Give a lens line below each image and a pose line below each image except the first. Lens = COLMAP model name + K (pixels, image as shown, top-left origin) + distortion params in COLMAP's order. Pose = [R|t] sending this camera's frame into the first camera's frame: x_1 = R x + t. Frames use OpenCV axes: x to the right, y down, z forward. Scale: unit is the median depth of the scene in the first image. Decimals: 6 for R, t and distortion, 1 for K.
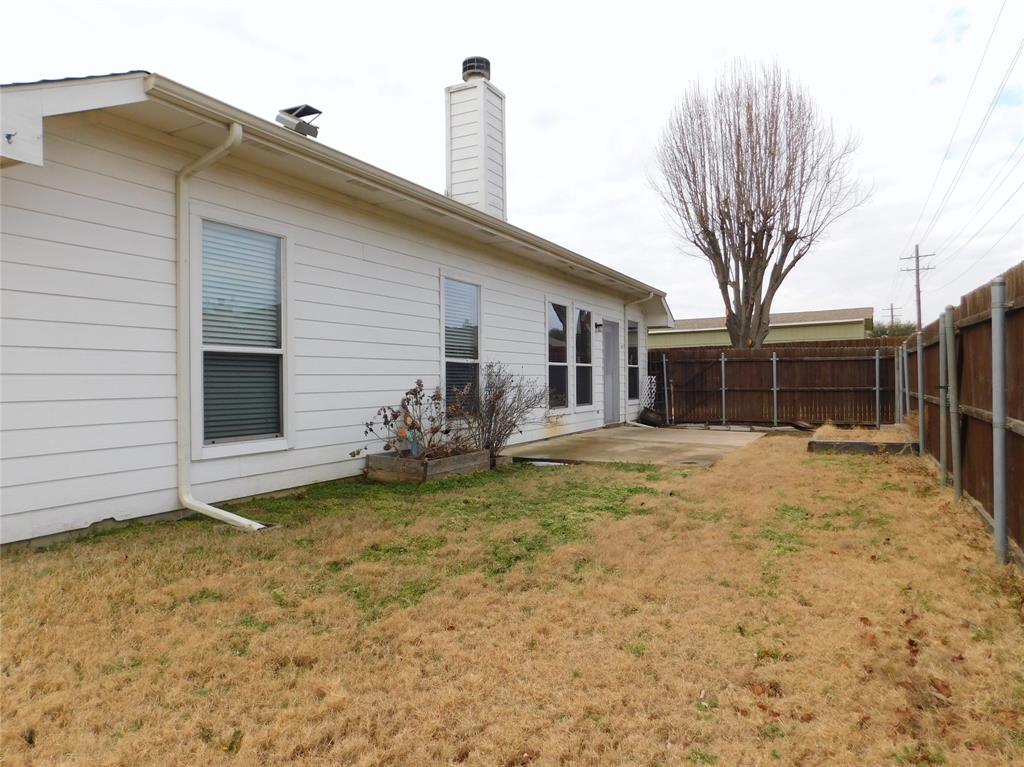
lens RADIAL K [[681.3, 0, 509.3], [0, 681.3, 381.7], [0, 0, 1]] dist [-0.045815, 0.010868]
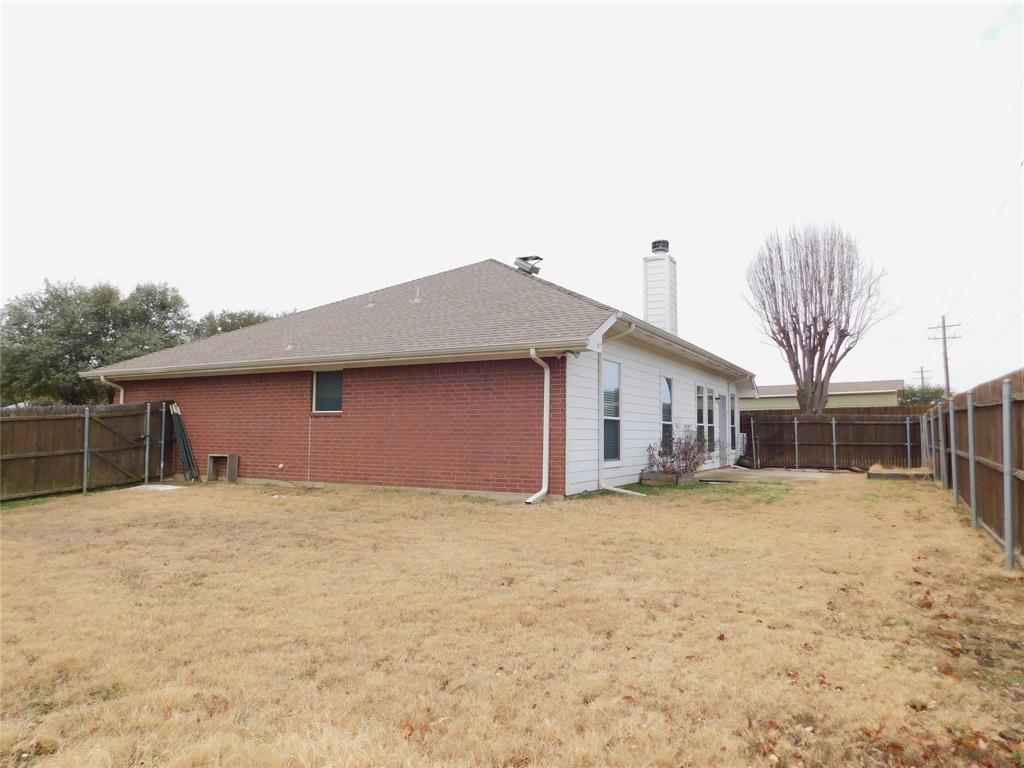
lens RADIAL K [[681.3, 0, 512.6], [0, 681.3, 379.7], [0, 0, 1]] dist [-0.045815, 0.010868]
pose [[0.999337, 0.014910, -0.033224, -0.245262], [-0.017607, 0.996442, -0.082425, 0.005885], [0.031877, 0.082955, 0.996043, -0.452957]]
